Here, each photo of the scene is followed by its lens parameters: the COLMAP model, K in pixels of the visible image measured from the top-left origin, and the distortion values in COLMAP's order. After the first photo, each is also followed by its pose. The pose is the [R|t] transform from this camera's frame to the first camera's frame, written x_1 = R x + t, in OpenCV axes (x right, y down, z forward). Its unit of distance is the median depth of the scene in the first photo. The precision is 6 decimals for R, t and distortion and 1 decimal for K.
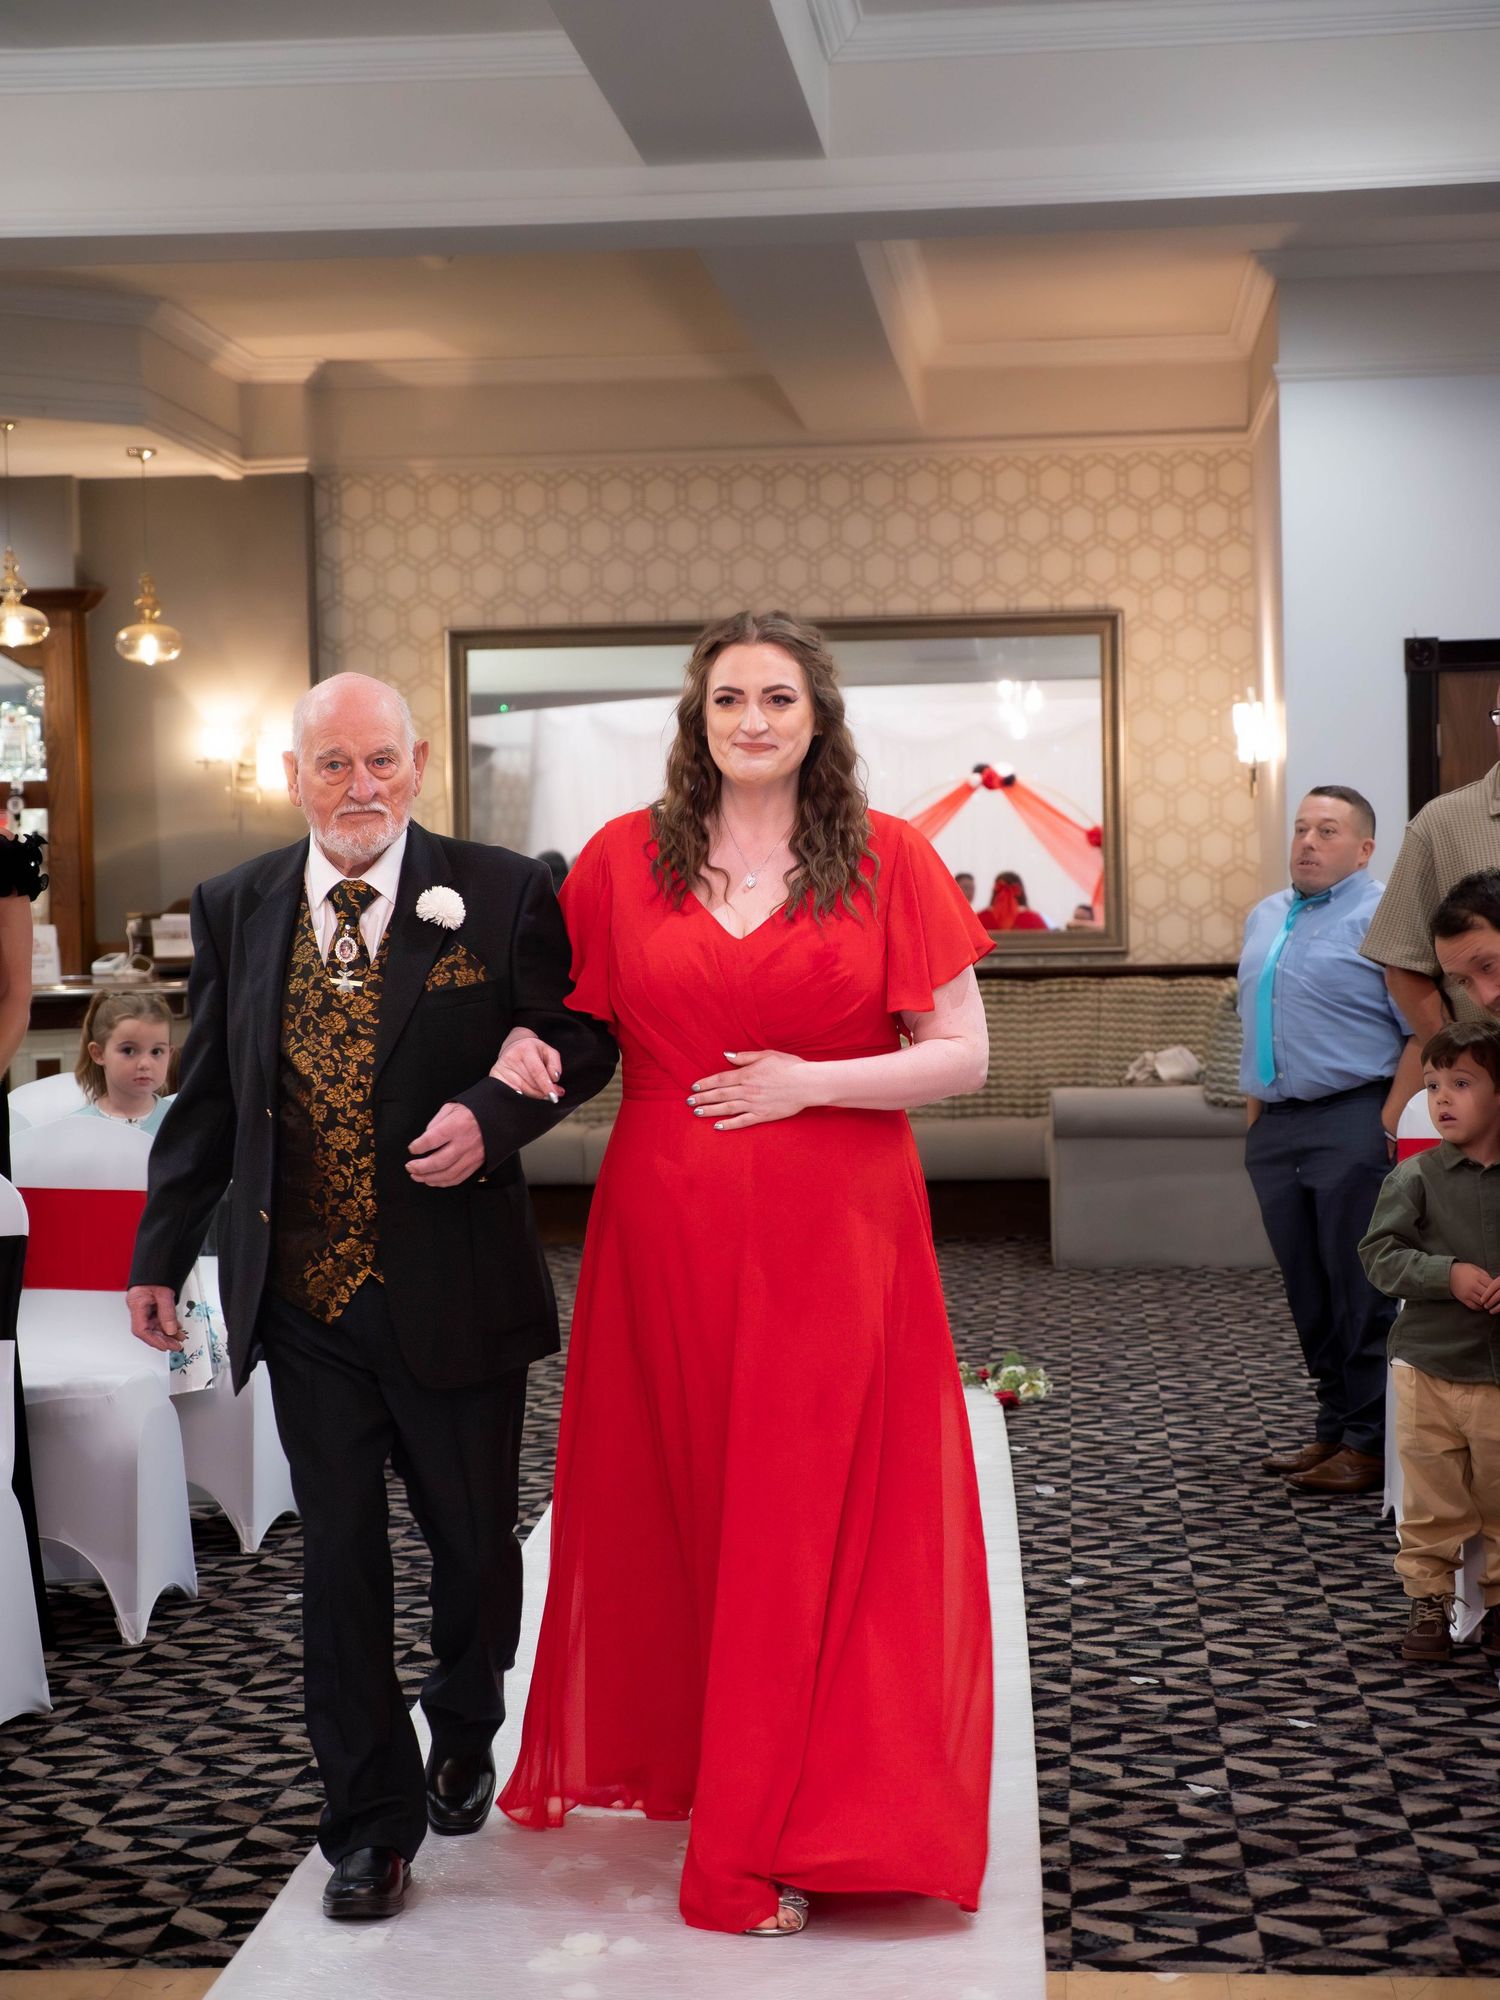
lens RADIAL K [[4011.1, 0, 750.0], [0, 4011.1, 1000.0], [0, 0, 1]] dist [0.176200, 0.429415]
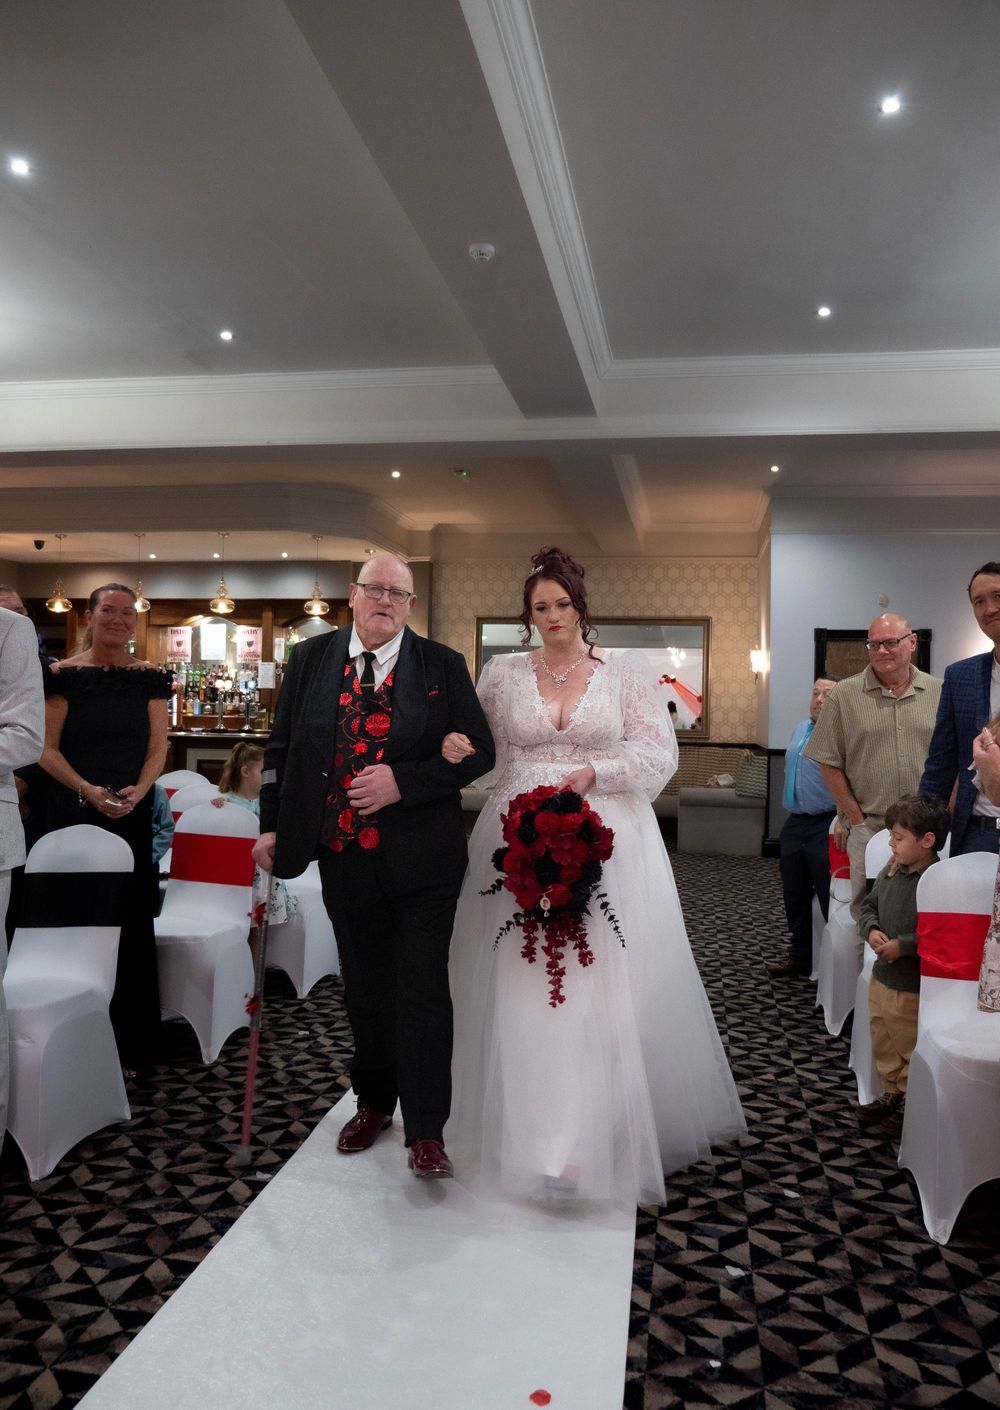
lens RADIAL K [[1144.5, 0, 496.4], [0, 1144.5, 765.4], [0, 0, 1]] dist [-0.207744, -0.001650]
pose [[0.995299, 0.042442, -0.087058, 0.016623], [-0.040629, 0.998921, 0.022489, -0.005015], [0.087919, -0.018846, 0.995949, 0.205467]]
